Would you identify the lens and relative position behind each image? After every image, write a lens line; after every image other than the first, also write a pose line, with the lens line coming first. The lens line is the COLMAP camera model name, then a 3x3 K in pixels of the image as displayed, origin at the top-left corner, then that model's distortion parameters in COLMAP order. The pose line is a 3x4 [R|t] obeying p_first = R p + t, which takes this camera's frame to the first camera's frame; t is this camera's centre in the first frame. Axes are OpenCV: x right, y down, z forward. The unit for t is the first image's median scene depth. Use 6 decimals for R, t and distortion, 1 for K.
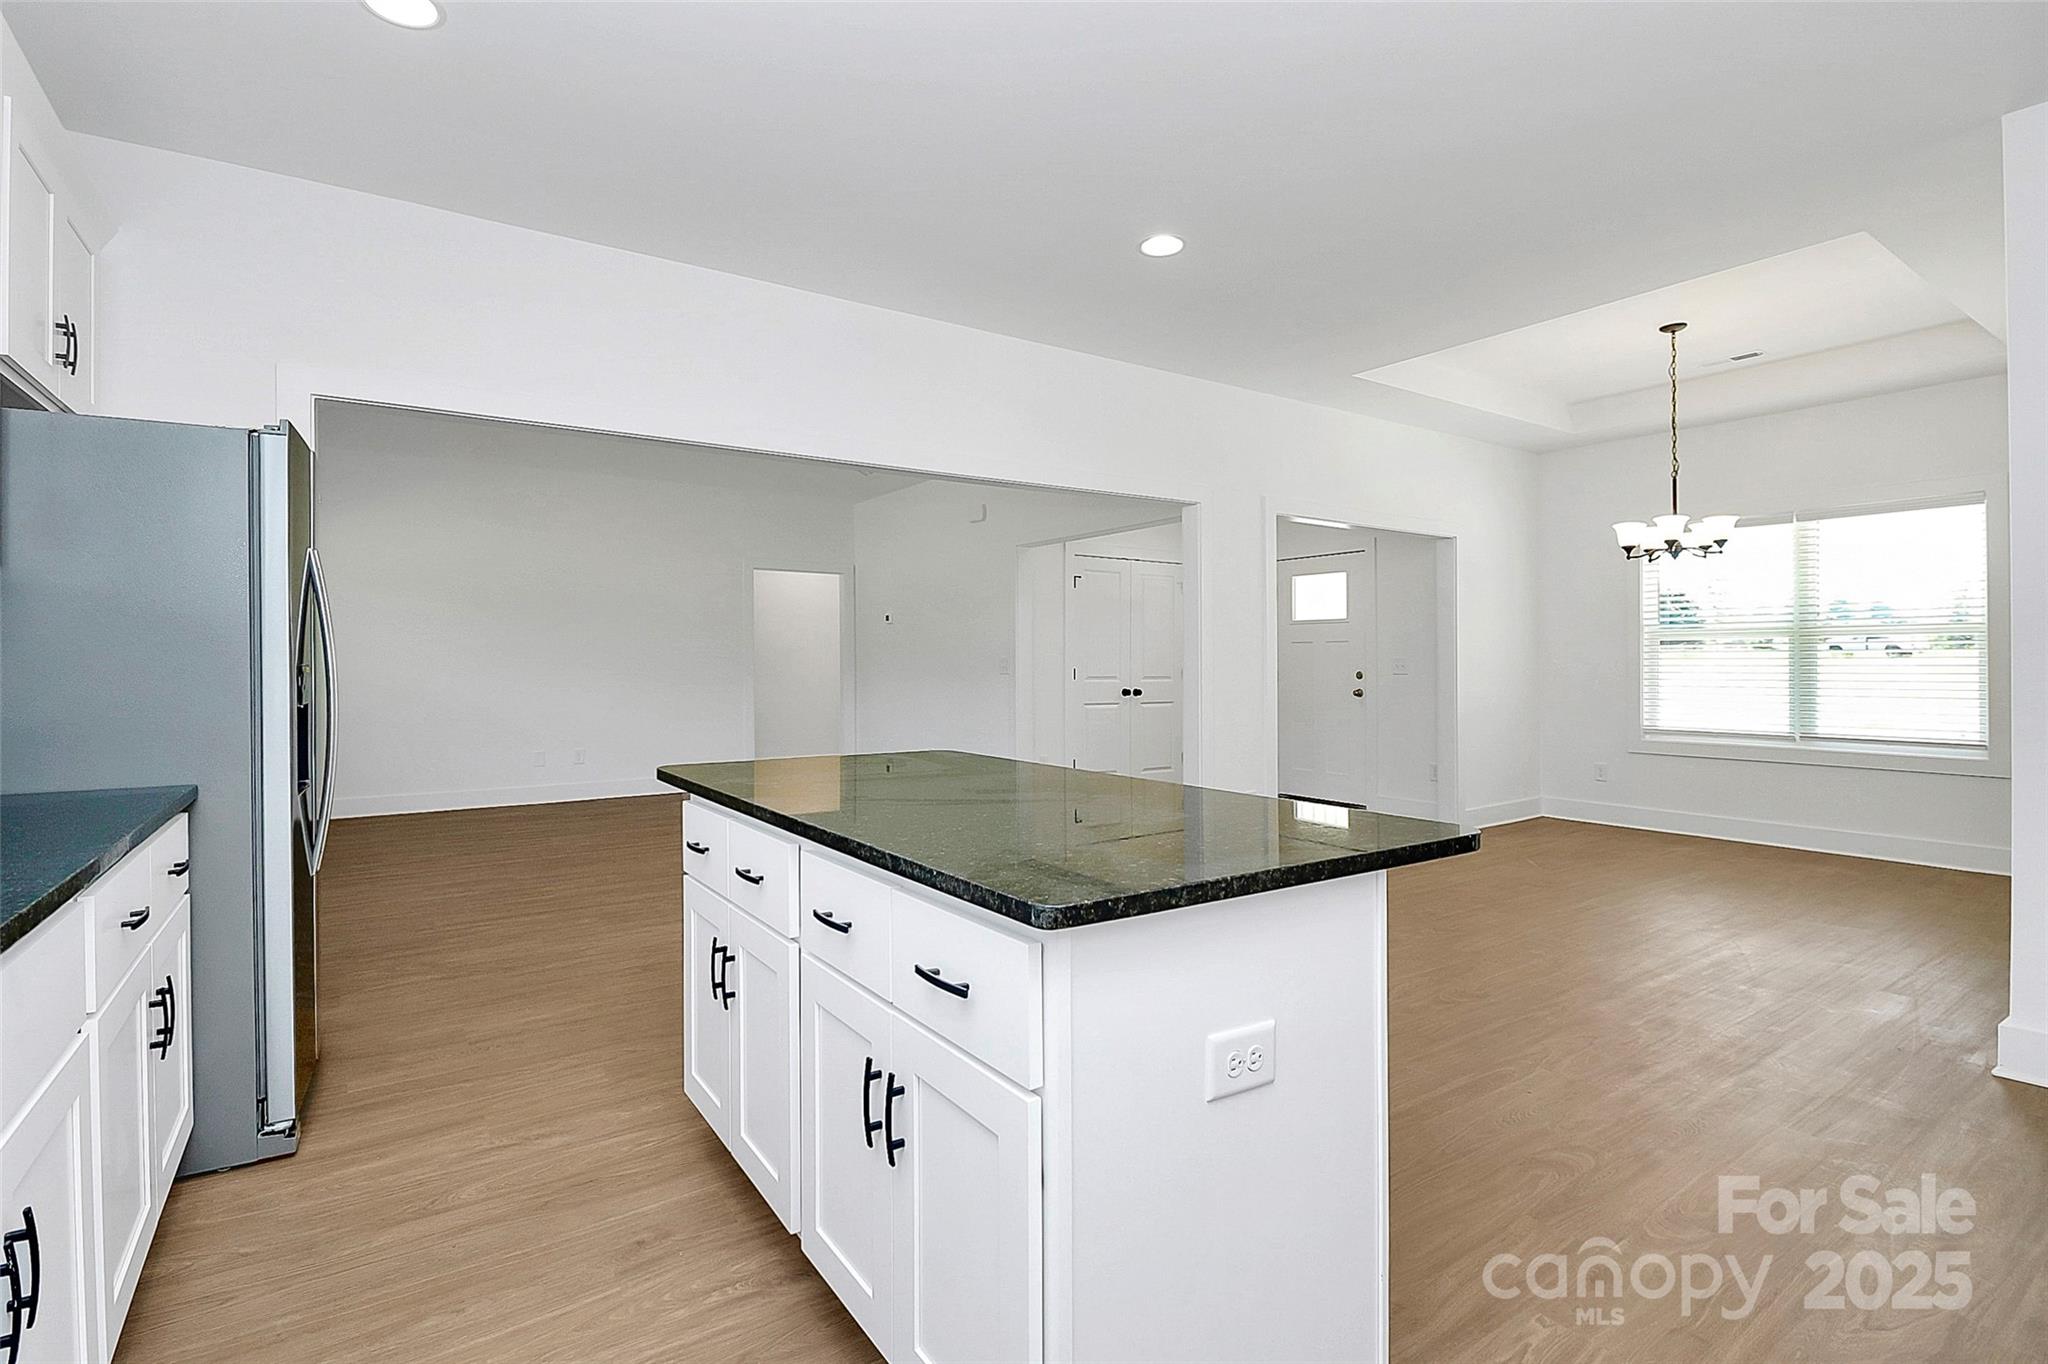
lens RADIAL K [[977.1, 0, 1022.5], [0, 977.1, 637.5], [0, 0, 1]] dist [-0.005692, -0.000681]
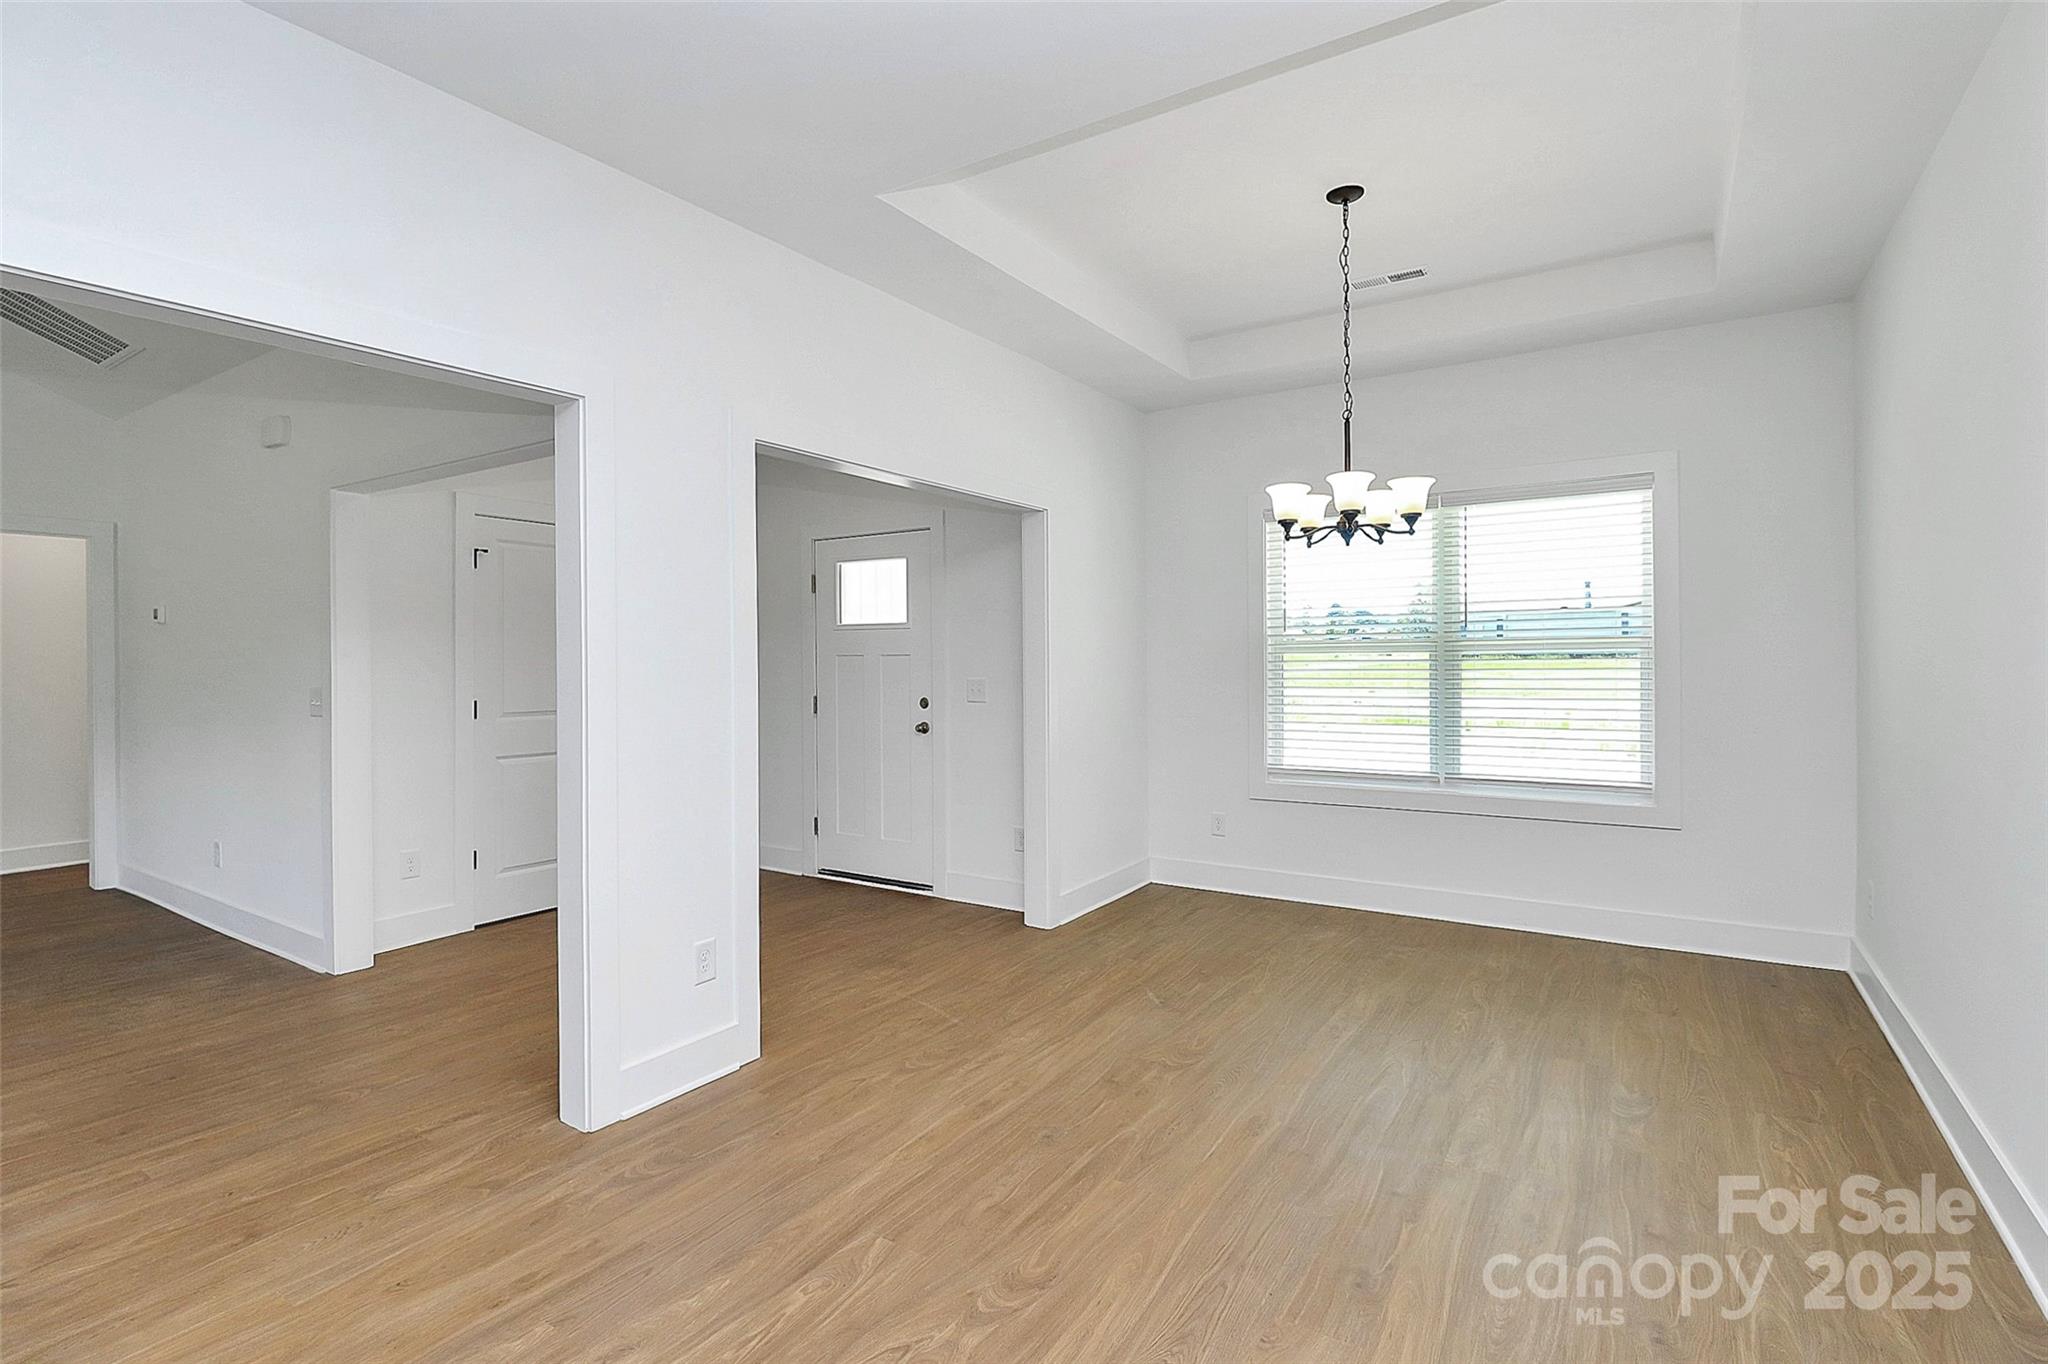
lens RADIAL K [[962.1, 0, 1028.4], [0, 962.1, 643.2], [0, 0, 1]] dist [-0.001757, -0.000621]
pose [[0.923981, -0.001159, 0.382436, 0.183111], [-0.001947, 0.999968, 0.007734, -0.013512], [-0.382432, -0.007891, 0.923950, 0.400526]]
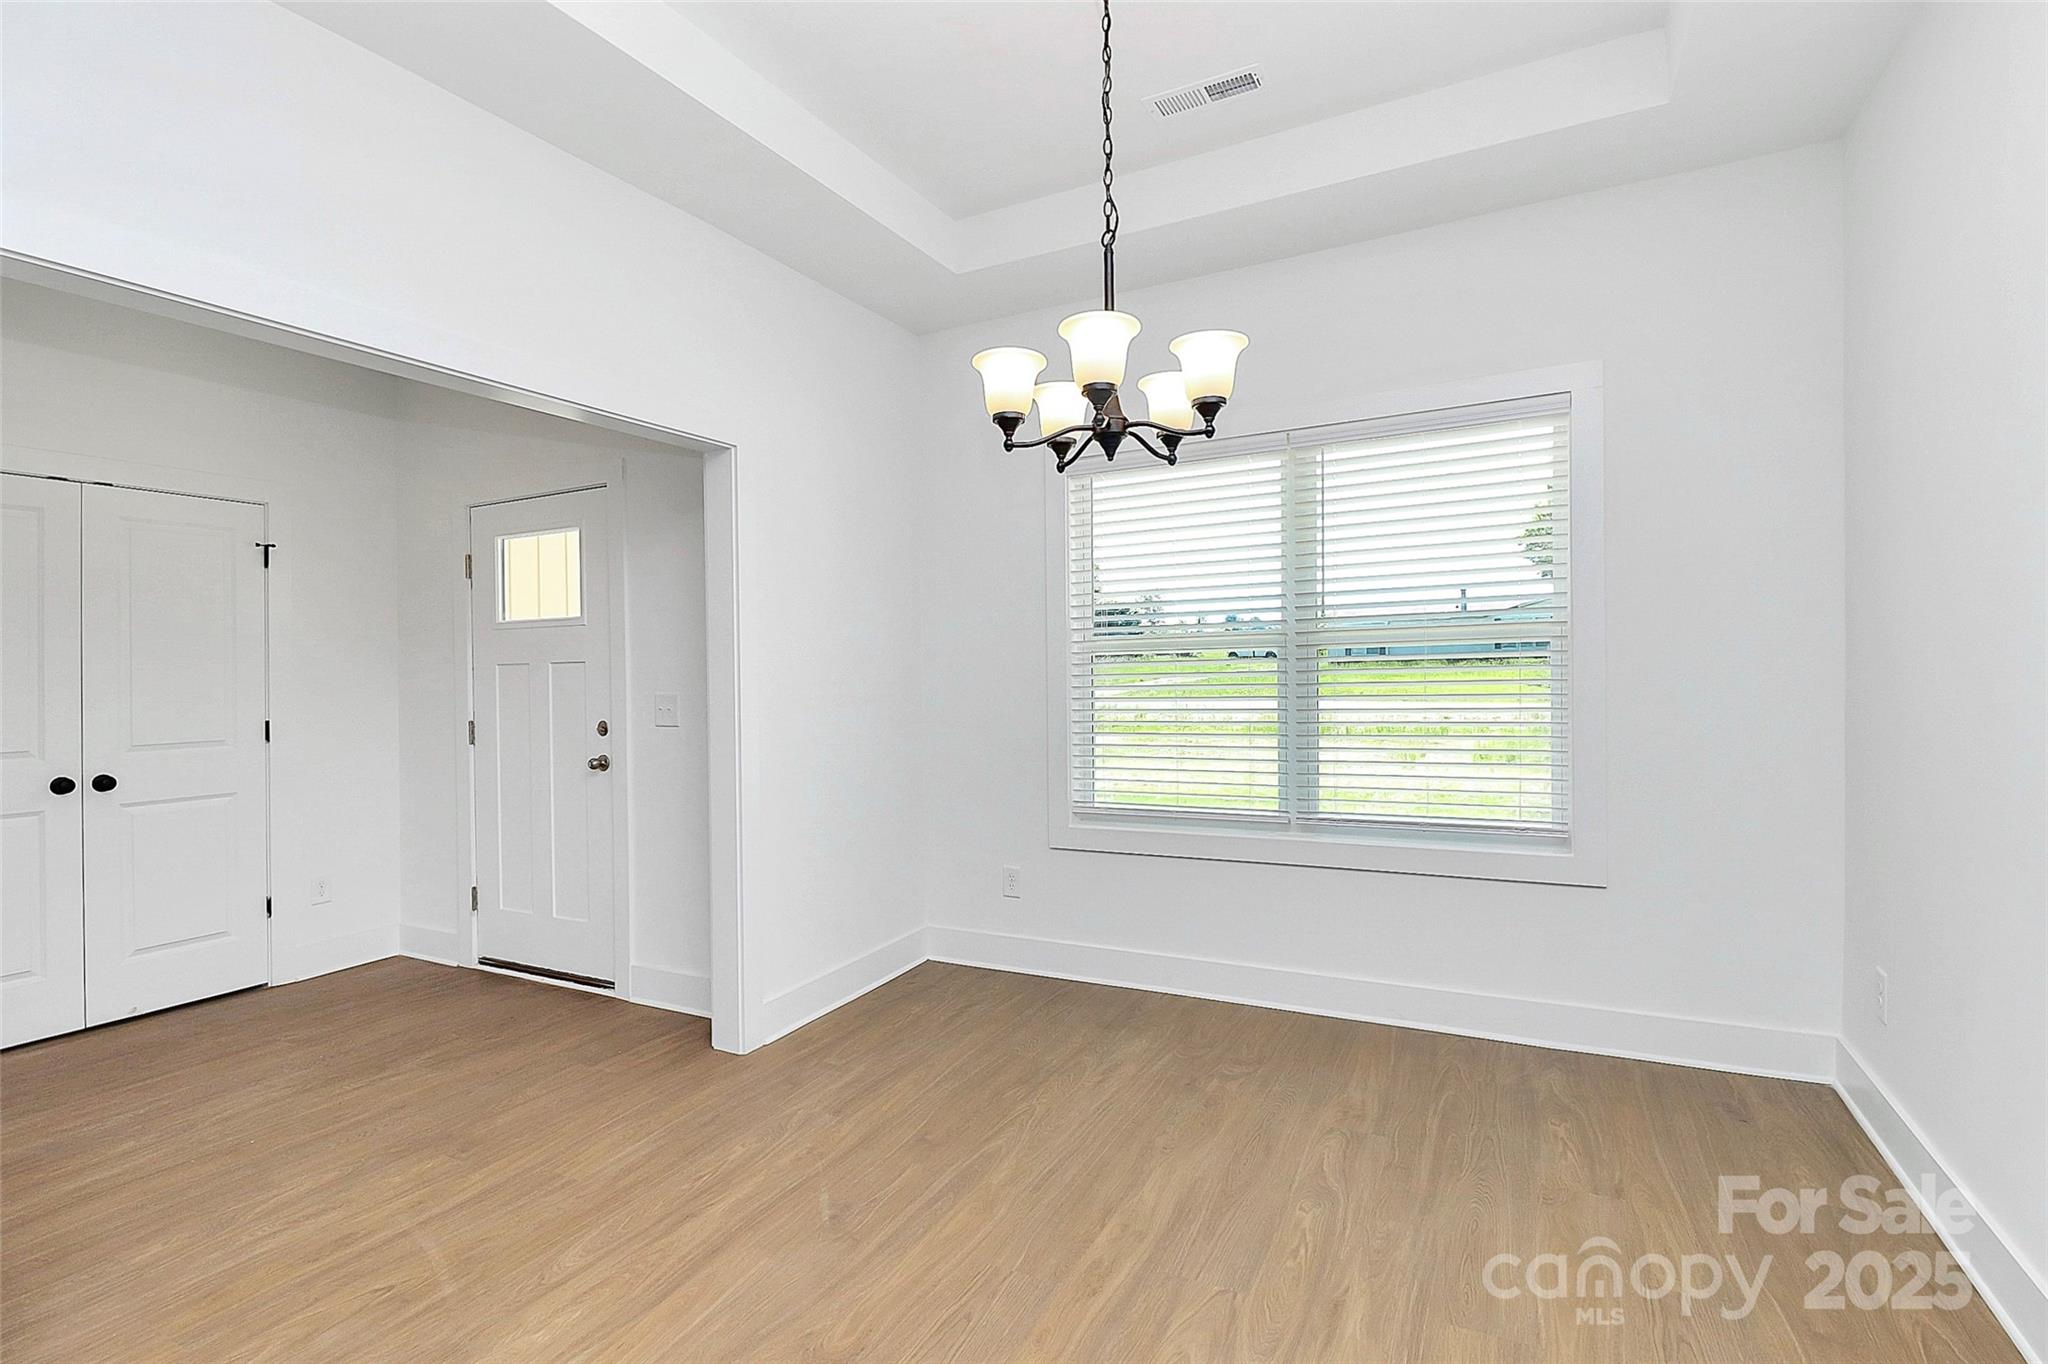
lens RADIAL K [[962.7, 0, 1027.8], [0, 962.7, 675.9], [0, 0, 1]] dist [-0.004605, -0.000984]
pose [[0.880279, -0.021734, 0.473959, 0.380153], [0.009127, 0.999541, 0.028884, -0.002035], [-0.474369, -0.021100, 0.880073, 0.562905]]
